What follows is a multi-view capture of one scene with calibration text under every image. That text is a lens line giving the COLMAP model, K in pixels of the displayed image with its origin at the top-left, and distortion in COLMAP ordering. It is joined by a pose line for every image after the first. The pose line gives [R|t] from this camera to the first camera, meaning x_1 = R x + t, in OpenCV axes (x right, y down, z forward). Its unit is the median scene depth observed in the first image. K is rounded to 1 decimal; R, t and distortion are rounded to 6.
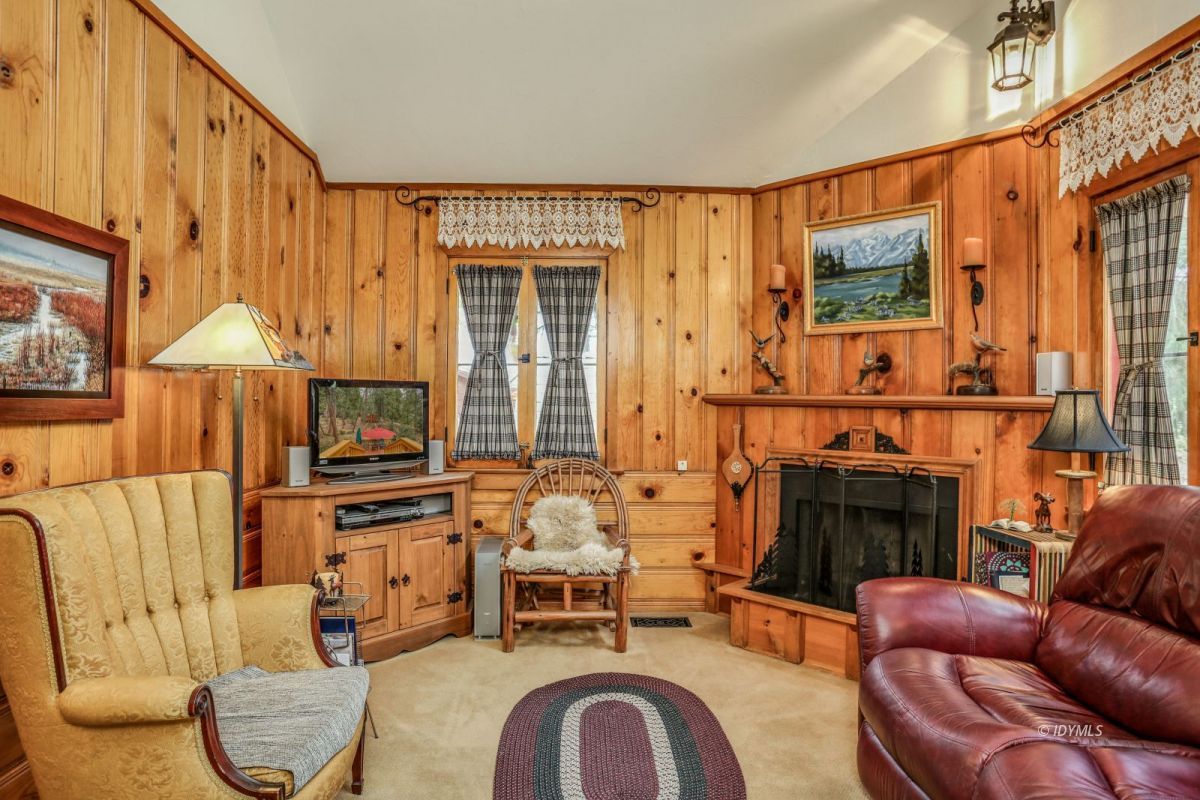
lens RADIAL K [[676.5, 0, 600.0], [0, 676.5, 400.0], [0, 0, 1]] dist [-0.079586, 0.050543]
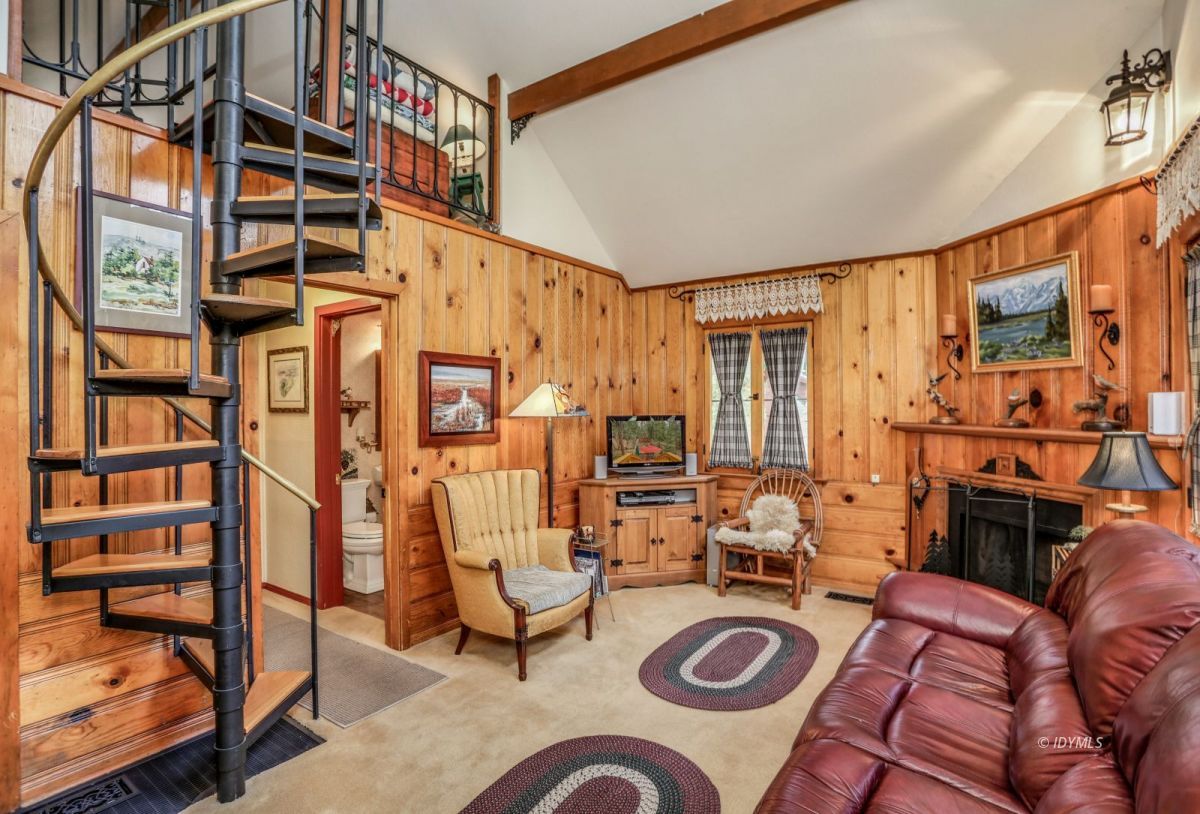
lens RADIAL K [[595.9, 0, 600.0], [0, 595.9, 407.0], [0, 0, 1]] dist [-0.033782, 0.001544]
pose [[0.809066, -0.012039, -0.587595, 0.419253], [0.012830, 0.999914, -0.002820, -0.047891], [0.587578, -0.005257, 0.809150, -0.228489]]
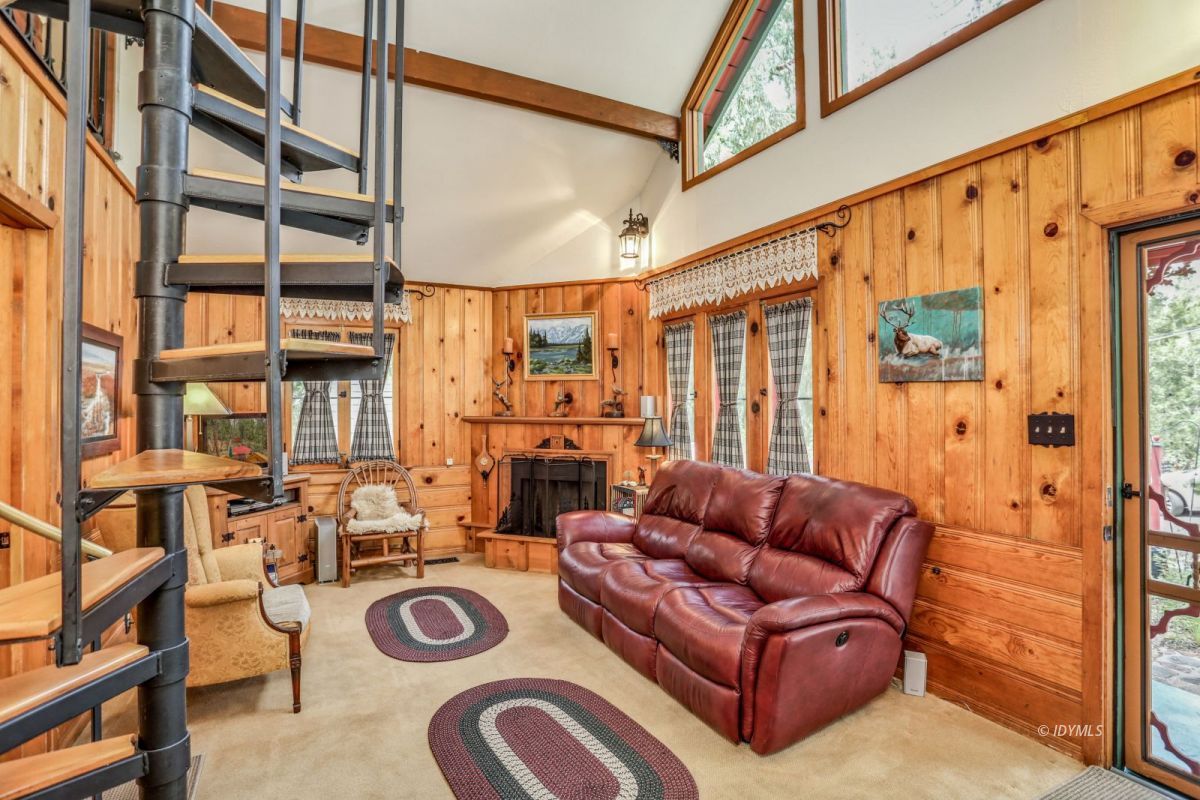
lens RADIAL K [[577.2, 0, 600.0], [0, 577.2, 400.0], [0, 0, 1]] dist [-0.098440, 0.037206]
pose [[0.902450, -0.009256, 0.430695, -0.160206], [0.010572, 0.999944, -0.000662, -0.049821], [-0.430665, 0.005150, 0.902497, -0.421697]]
